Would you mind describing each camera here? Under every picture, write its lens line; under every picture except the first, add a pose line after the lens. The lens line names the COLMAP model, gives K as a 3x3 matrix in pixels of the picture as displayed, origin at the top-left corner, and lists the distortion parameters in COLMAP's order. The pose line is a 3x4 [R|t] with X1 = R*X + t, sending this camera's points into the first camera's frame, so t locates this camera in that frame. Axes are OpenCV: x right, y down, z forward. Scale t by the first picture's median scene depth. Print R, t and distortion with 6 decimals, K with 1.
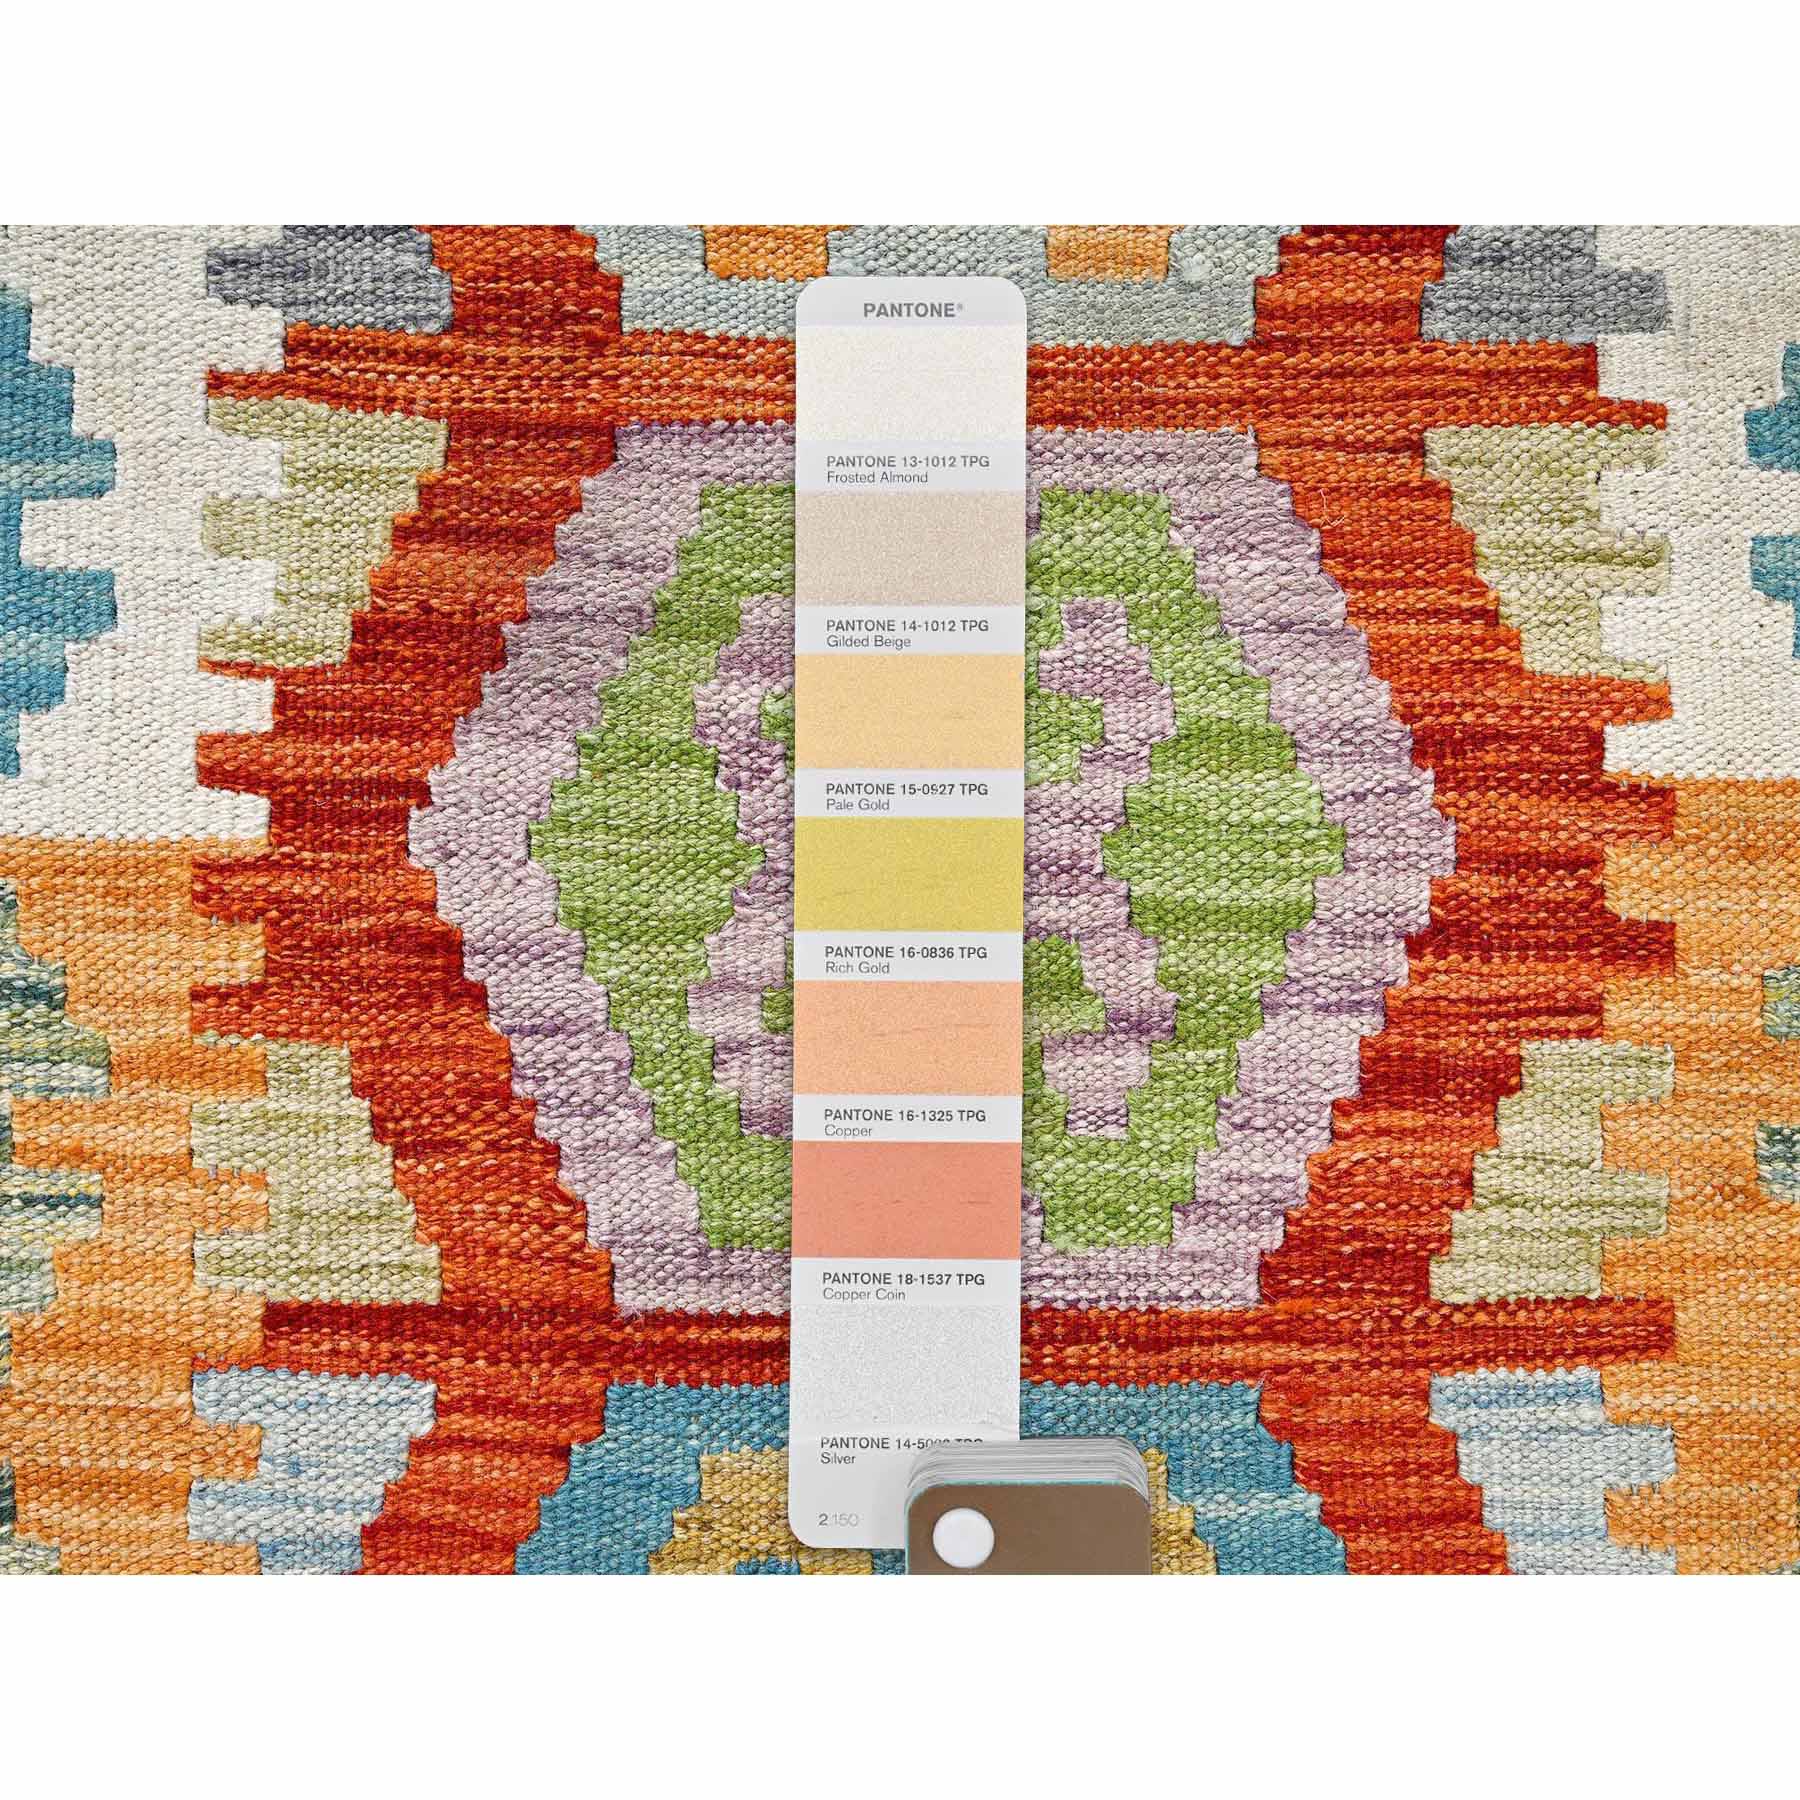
lens RADIAL K [[3097.3, 0, 899.1], [0, 3097.3, 899.1], [0, 0, 1]] dist [-0.016879, 0.000000]
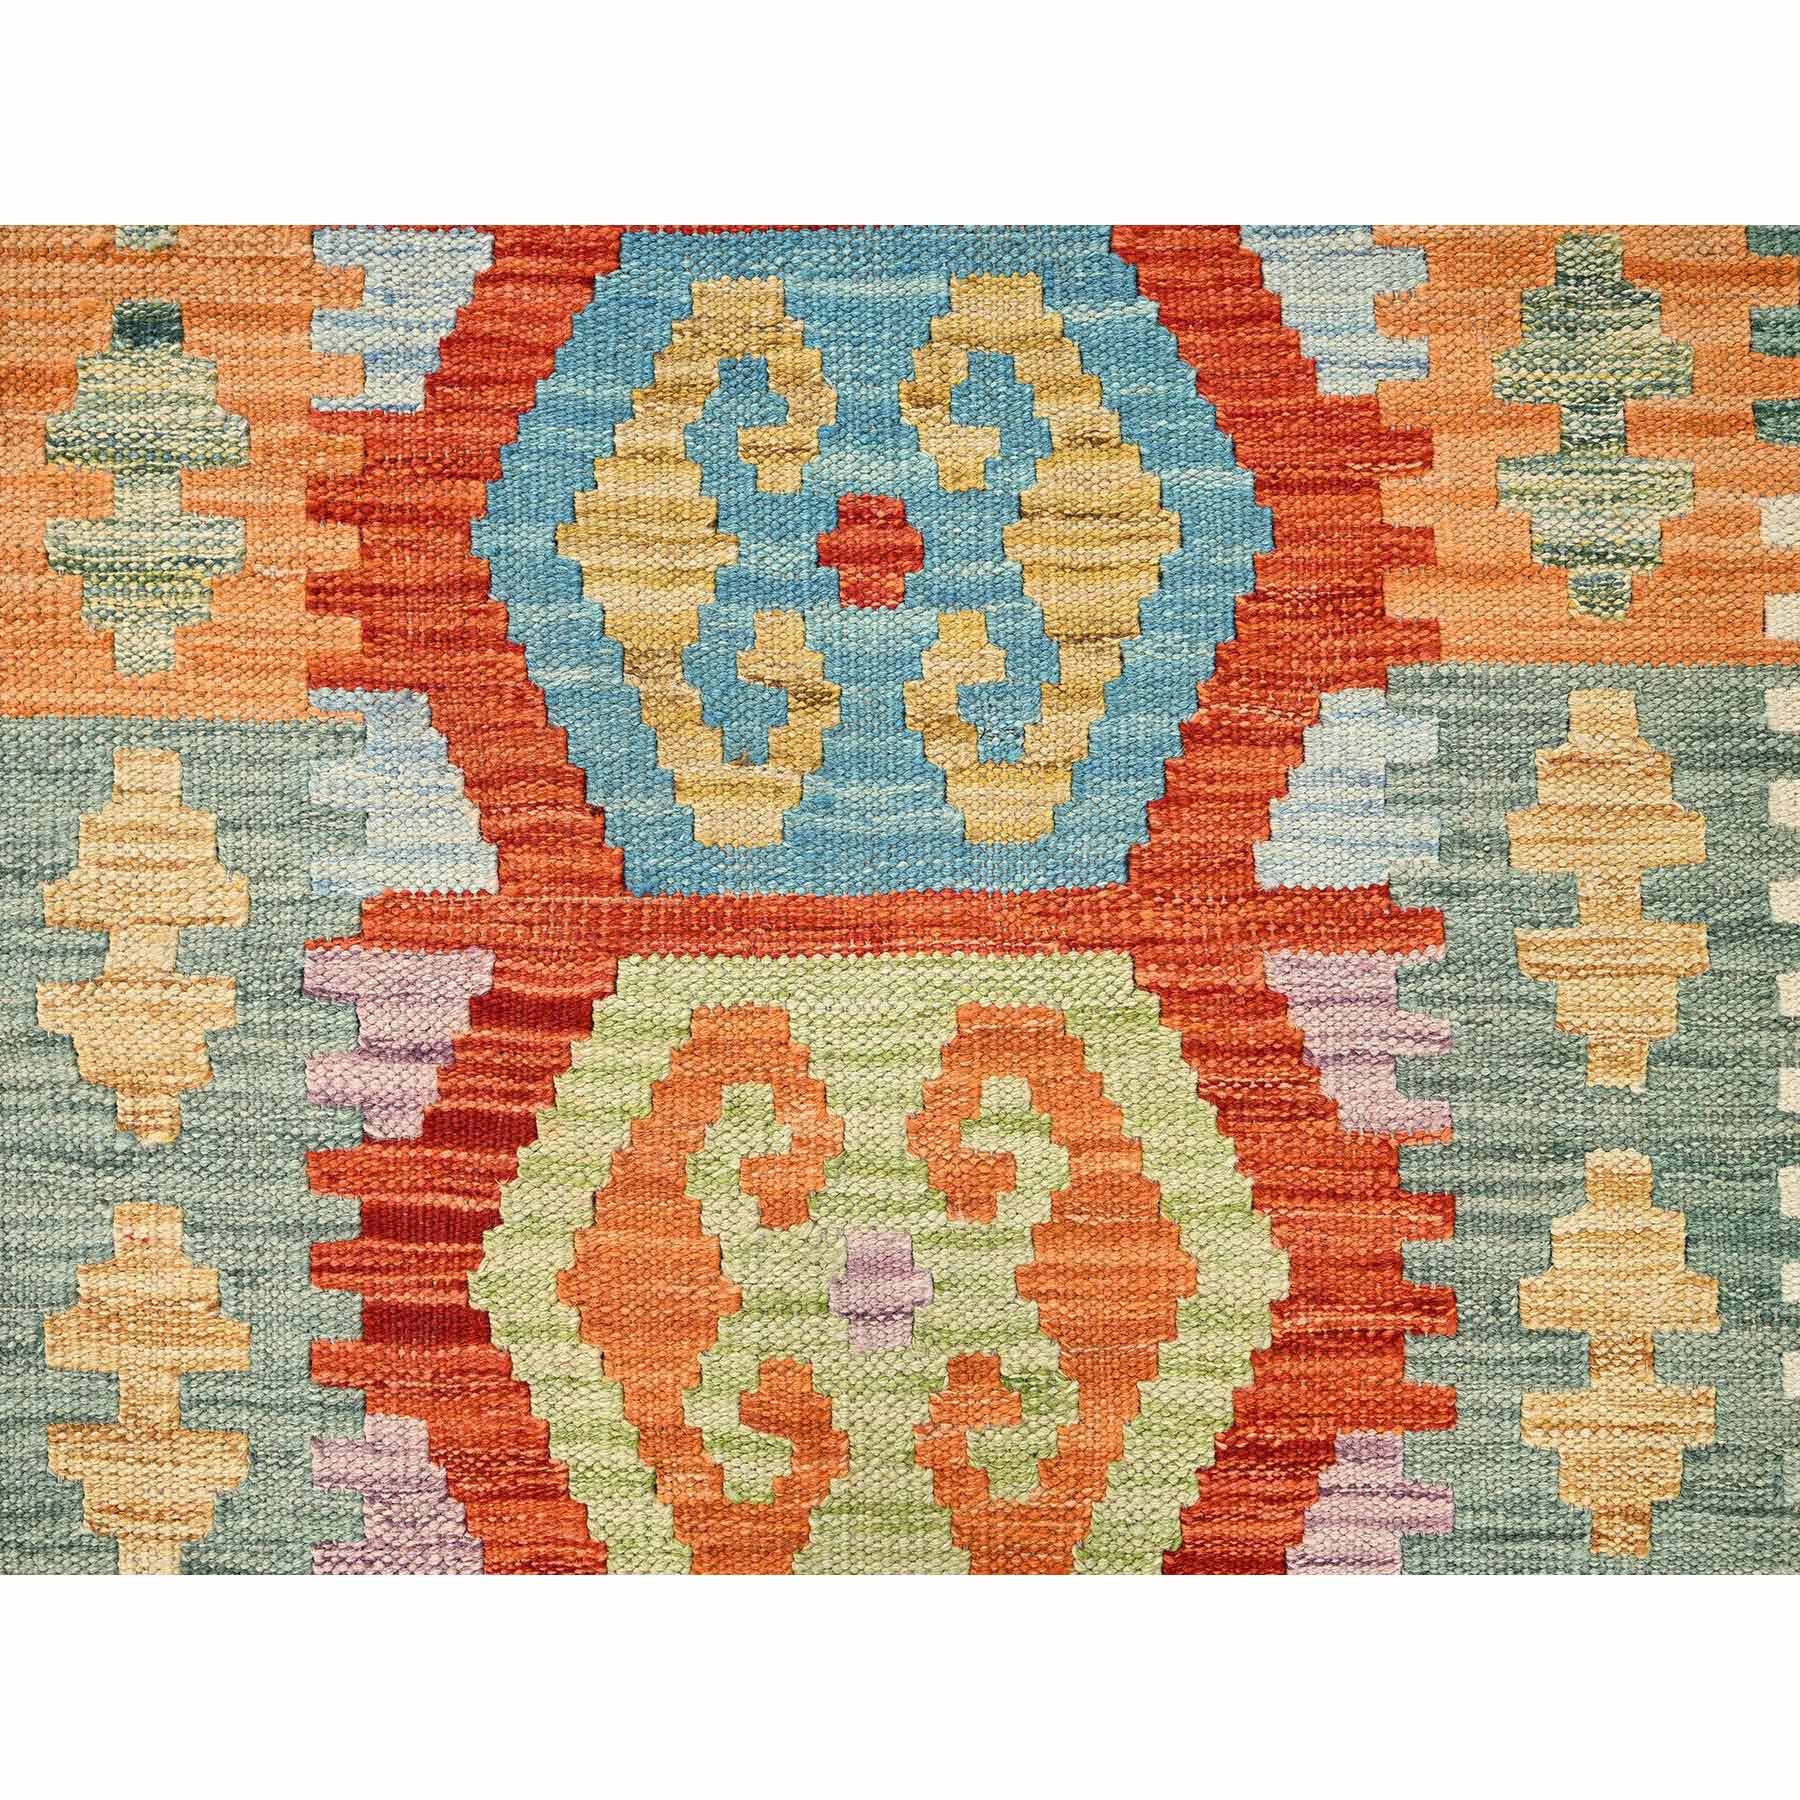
lens RADIAL K [[3097.3, 0, 900.9], [0, 3097.3, 900.9], [0, 0, 1]] dist [-0.016879, 0.000000]
pose [[0.999343, -0.016446, -0.032293, 0.064636], [0.016301, 0.999856, -0.004743, 0.453965], [0.032366, 0.004213, 0.999467, -0.329533]]
